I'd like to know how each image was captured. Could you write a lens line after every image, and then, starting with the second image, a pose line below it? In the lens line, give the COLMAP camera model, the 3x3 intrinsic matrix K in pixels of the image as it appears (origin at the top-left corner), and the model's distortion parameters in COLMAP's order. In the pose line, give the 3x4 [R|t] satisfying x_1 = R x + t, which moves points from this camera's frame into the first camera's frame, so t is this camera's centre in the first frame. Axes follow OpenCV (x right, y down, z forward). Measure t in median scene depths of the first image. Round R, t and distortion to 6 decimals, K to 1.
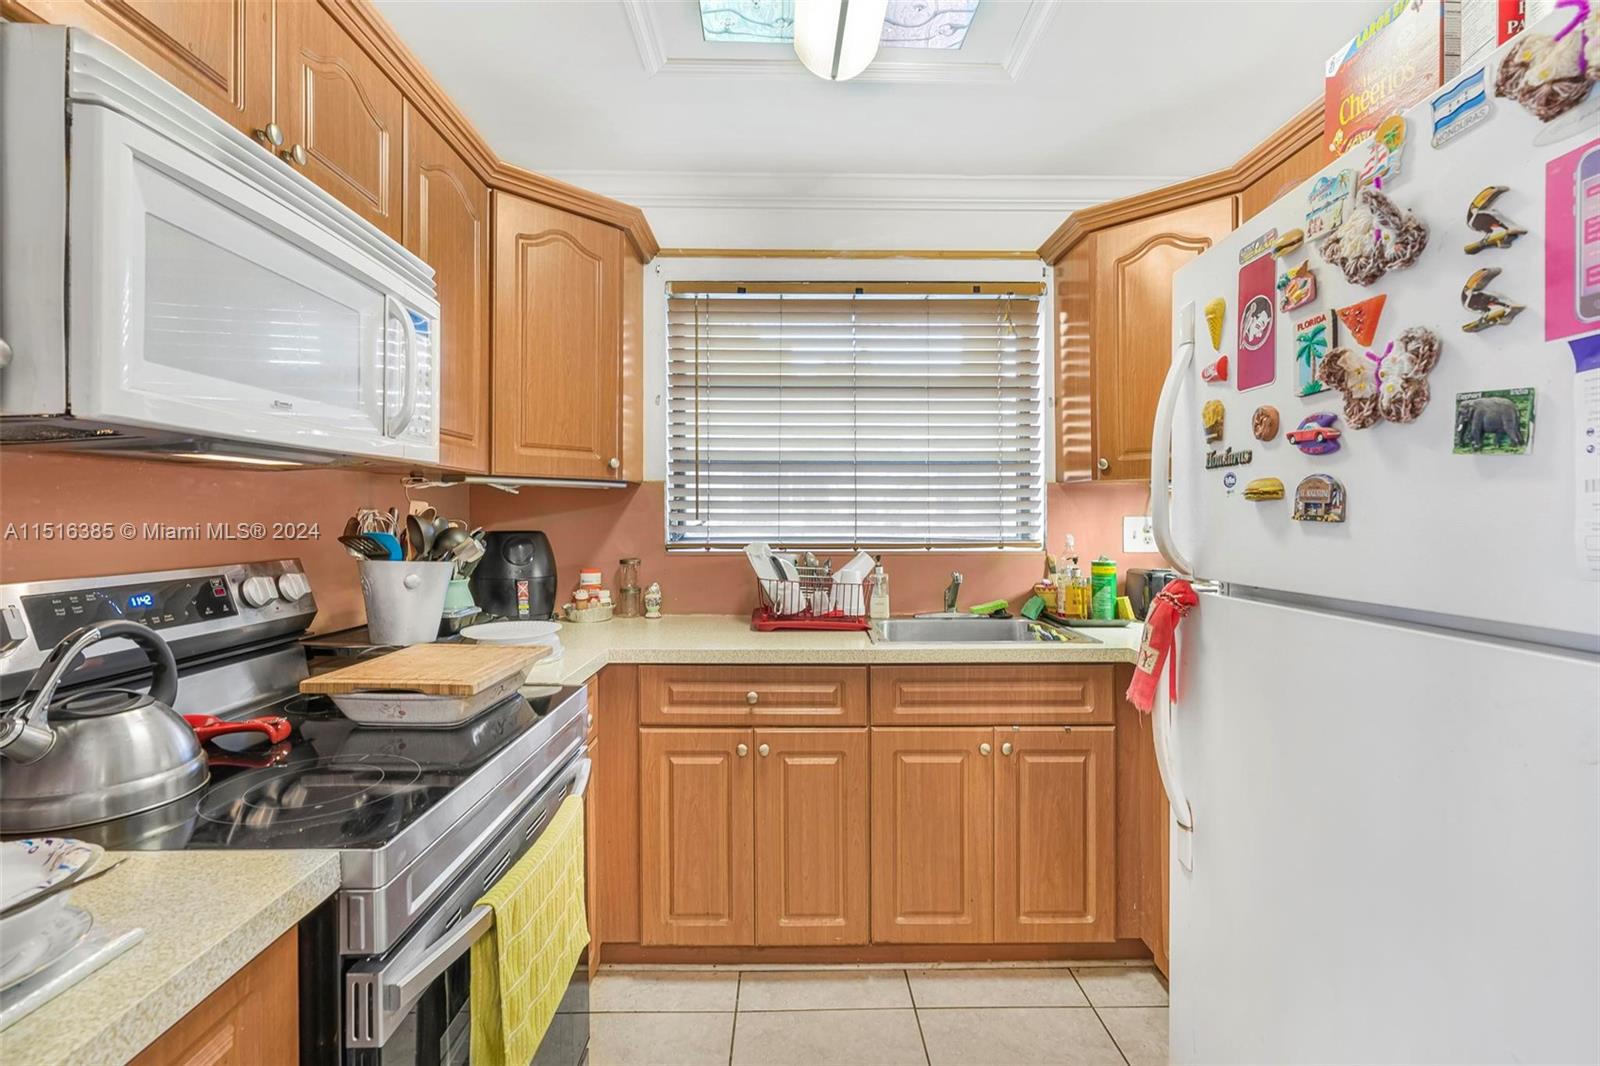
lens RADIAL K [[717.5, 0, 793.2], [0, 717.5, 526.9], [0, 0, 1]] dist [-0.010822, 0.000373]
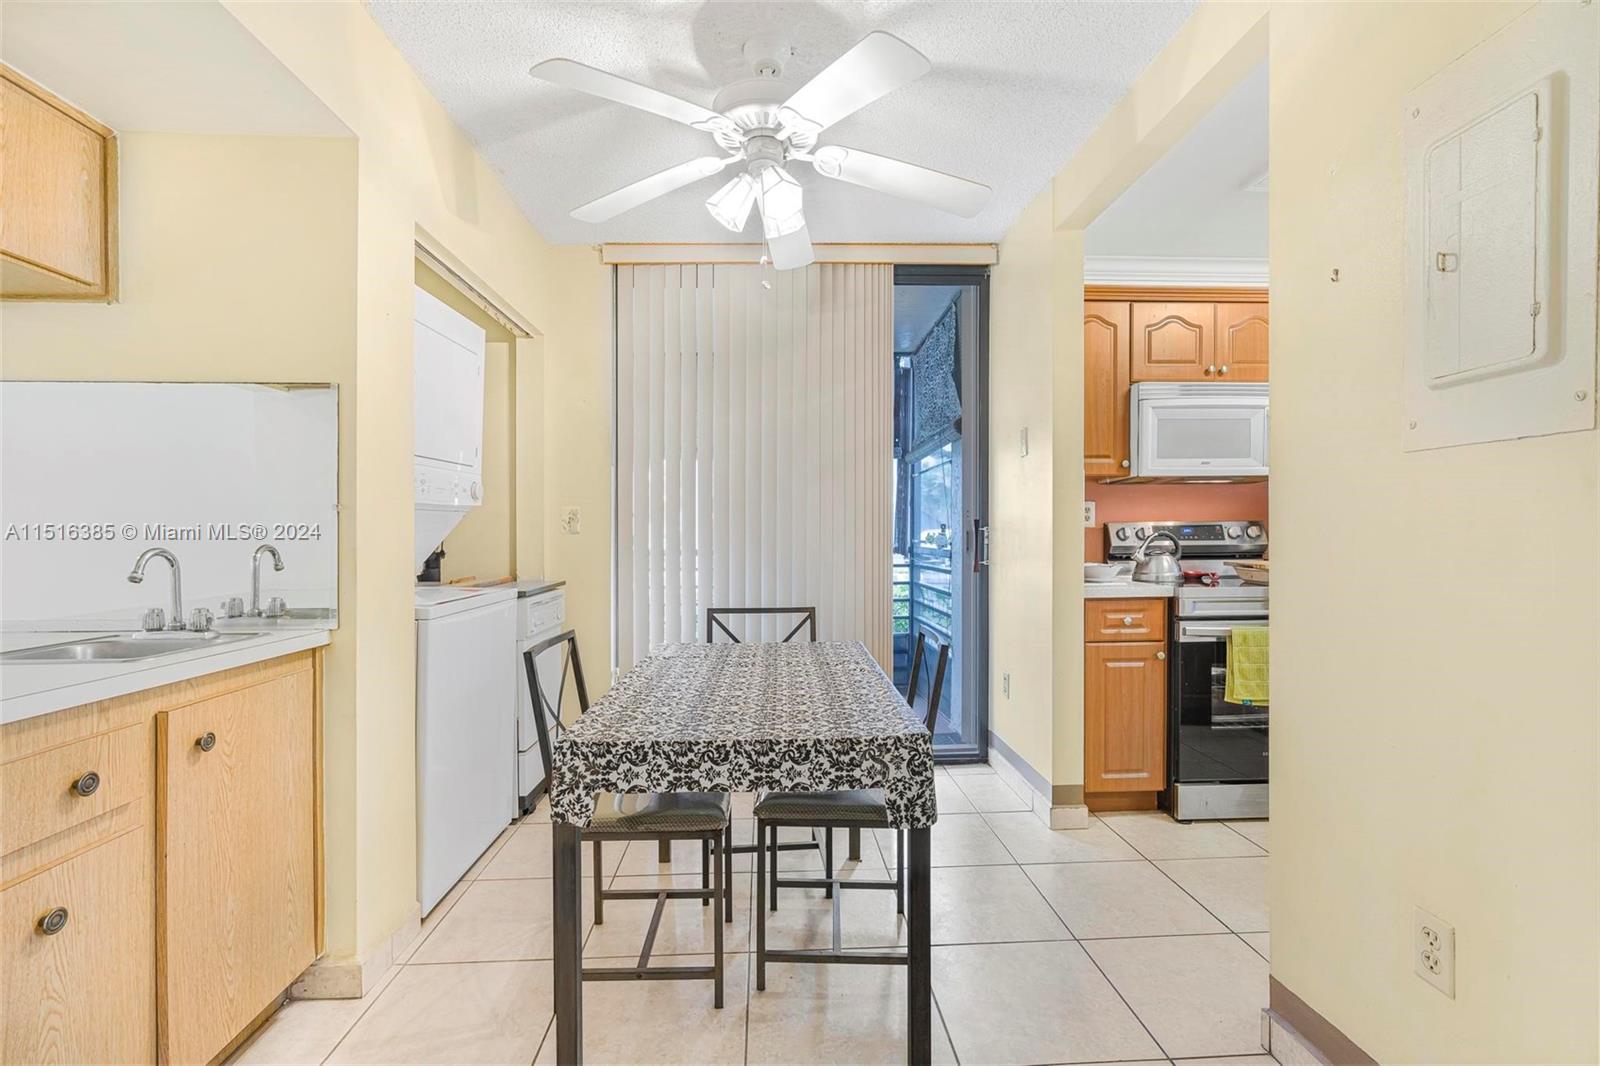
lens RADIAL K [[717.5, 0, 789.1], [0, 717.5, 537.3], [0, 0, 1]] dist [-0.010822, 0.000373]
pose [[0.037414, 0.001062, -0.999299, 1.560198], [-0.005134, 0.999986, 0.000871, 0.103566], [0.999287, 0.005098, 0.037419, -0.609792]]
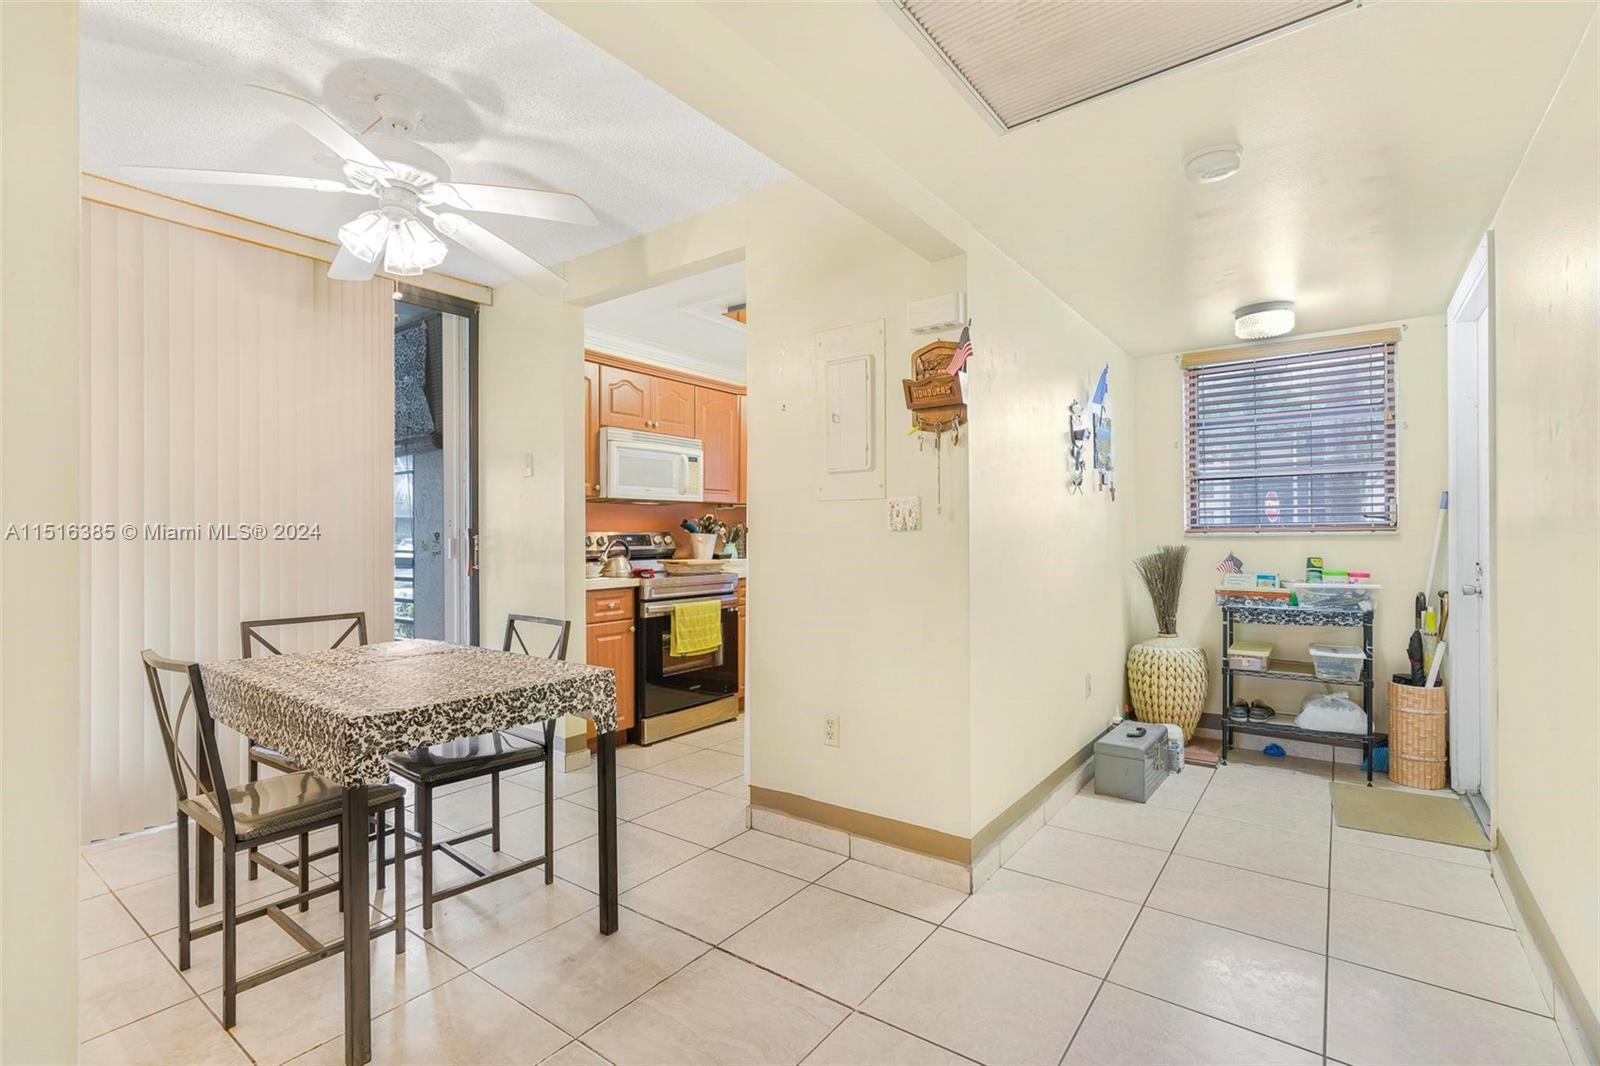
lens RADIAL K [[717.5, 0, 813.6], [0, 717.5, 544.1], [0, 0, 1]] dist [-0.010822, 0.000373]
pose [[0.804392, -0.004794, -0.594080, 1.799979], [0.003605, 0.999988, -0.003188, 0.113232], [0.594088, 0.000423, 0.804400, -1.272869]]
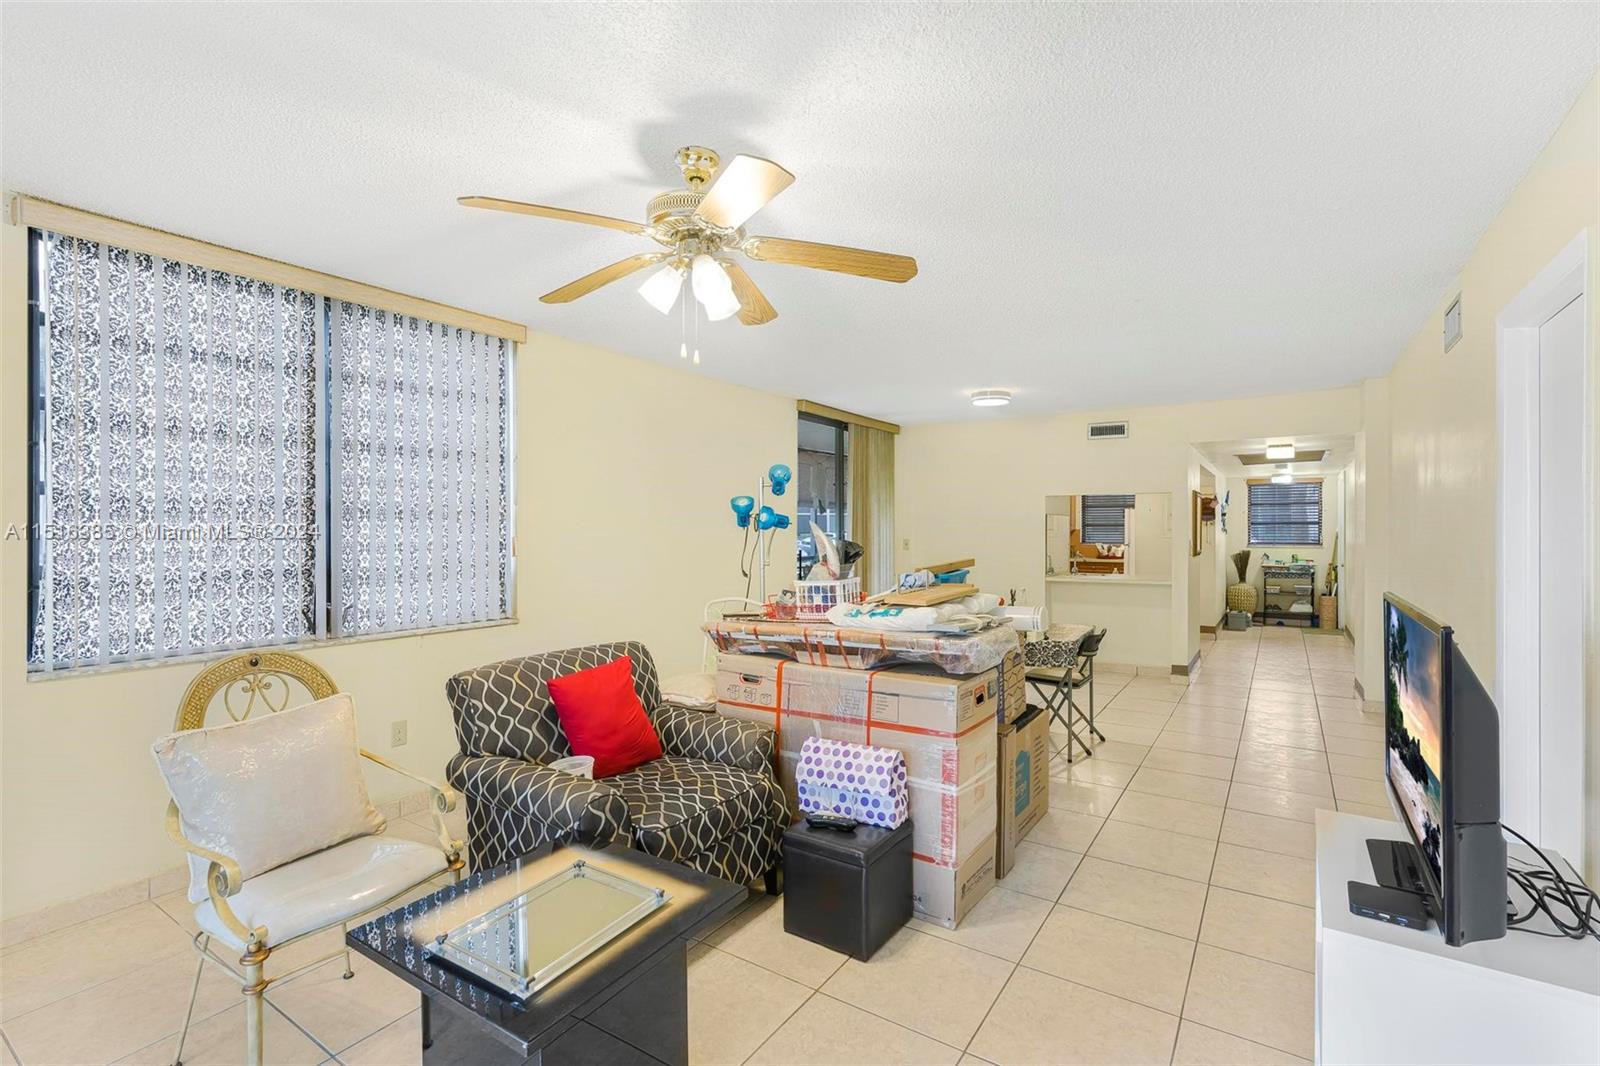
lens RADIAL K [[717.5, 0, 803.4], [0, 717.5, 539.6], [0, 0, 1]] dist [-0.010822, 0.000373]
pose [[0.832666, -0.000733, -0.553776, 1.592433], [-0.002416, 0.999985, -0.004956, 0.056547], [0.553771, 0.005464, 0.832651, -6.796372]]
